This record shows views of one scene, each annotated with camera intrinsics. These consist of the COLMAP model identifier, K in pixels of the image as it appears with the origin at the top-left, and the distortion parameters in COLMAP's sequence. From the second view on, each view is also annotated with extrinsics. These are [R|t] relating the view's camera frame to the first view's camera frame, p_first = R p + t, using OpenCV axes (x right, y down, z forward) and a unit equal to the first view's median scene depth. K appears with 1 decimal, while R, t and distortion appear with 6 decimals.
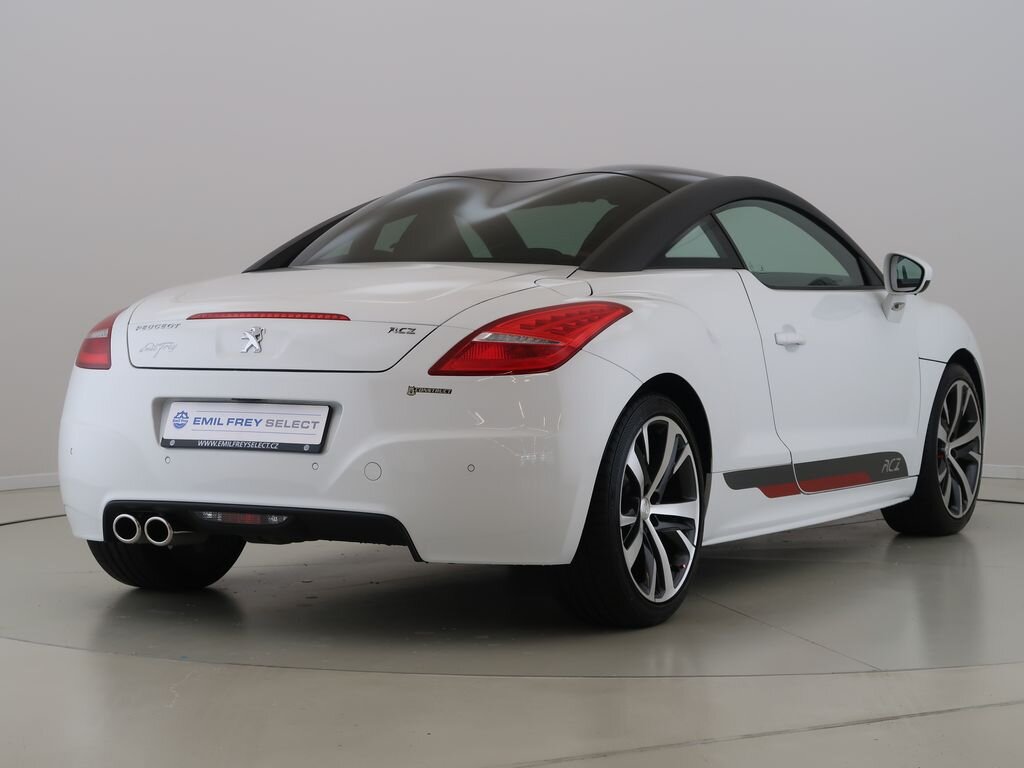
lens RADIAL K [[1220.8, 0, 512.0], [0, 1220.8, 384.0], [0, 0, 1]] dist [-0.011179, -0.011500]
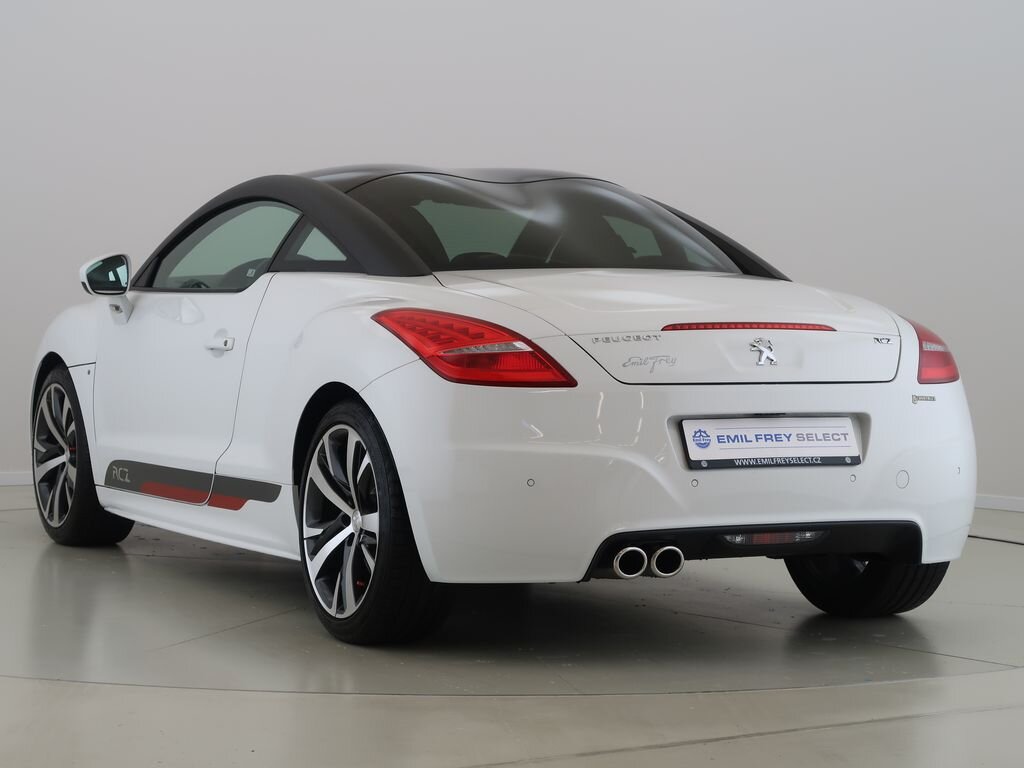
lens RADIAL K [[1268.6, 0, 512.0], [0, 1268.6, 384.0], [0, 0, 1]] dist [-0.089923, -0.011523]
pose [[0.865288, -0.025172, 0.500642, -0.878739], [0.027236, 0.999624, 0.003187, -0.019393], [-0.500534, 0.010878, 0.865649, 0.238891]]
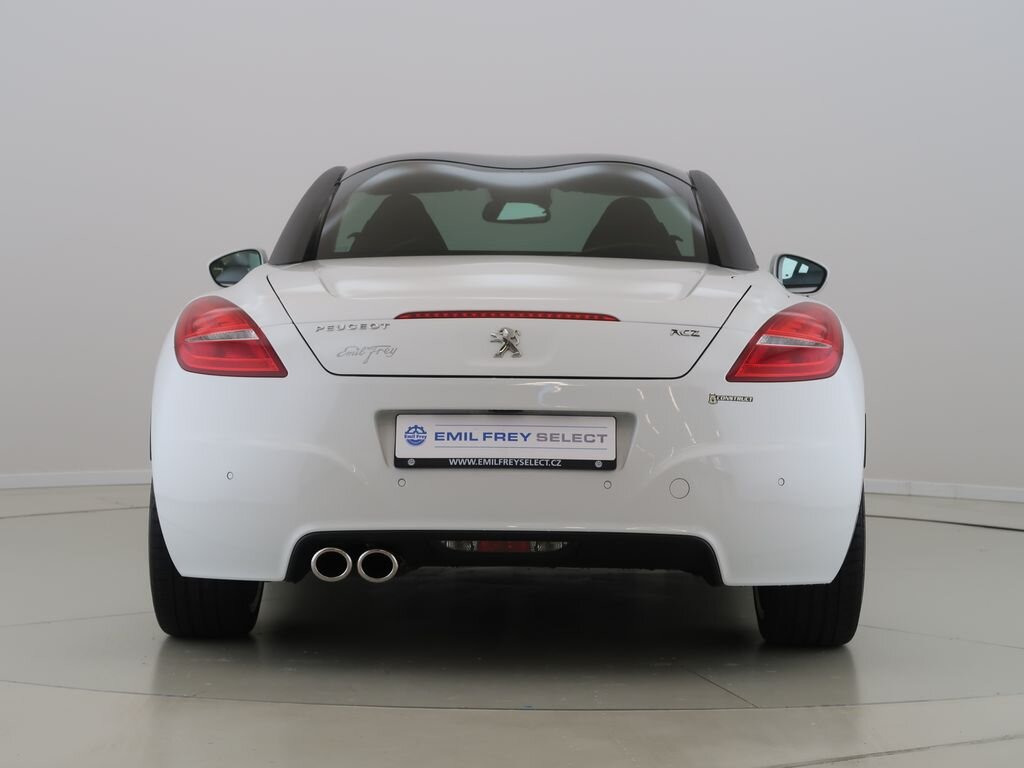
lens RADIAL K [[1268.6, 0, 512.0], [0, 1268.6, 384.0], [0, 0, 1]] dist [-0.089923, -0.011523]
pose [[0.953646, -0.009617, 0.300776, -0.481348], [0.008745, 0.999953, 0.004245, -0.010359], [-0.300802, -0.001418, 0.953685, 0.126031]]
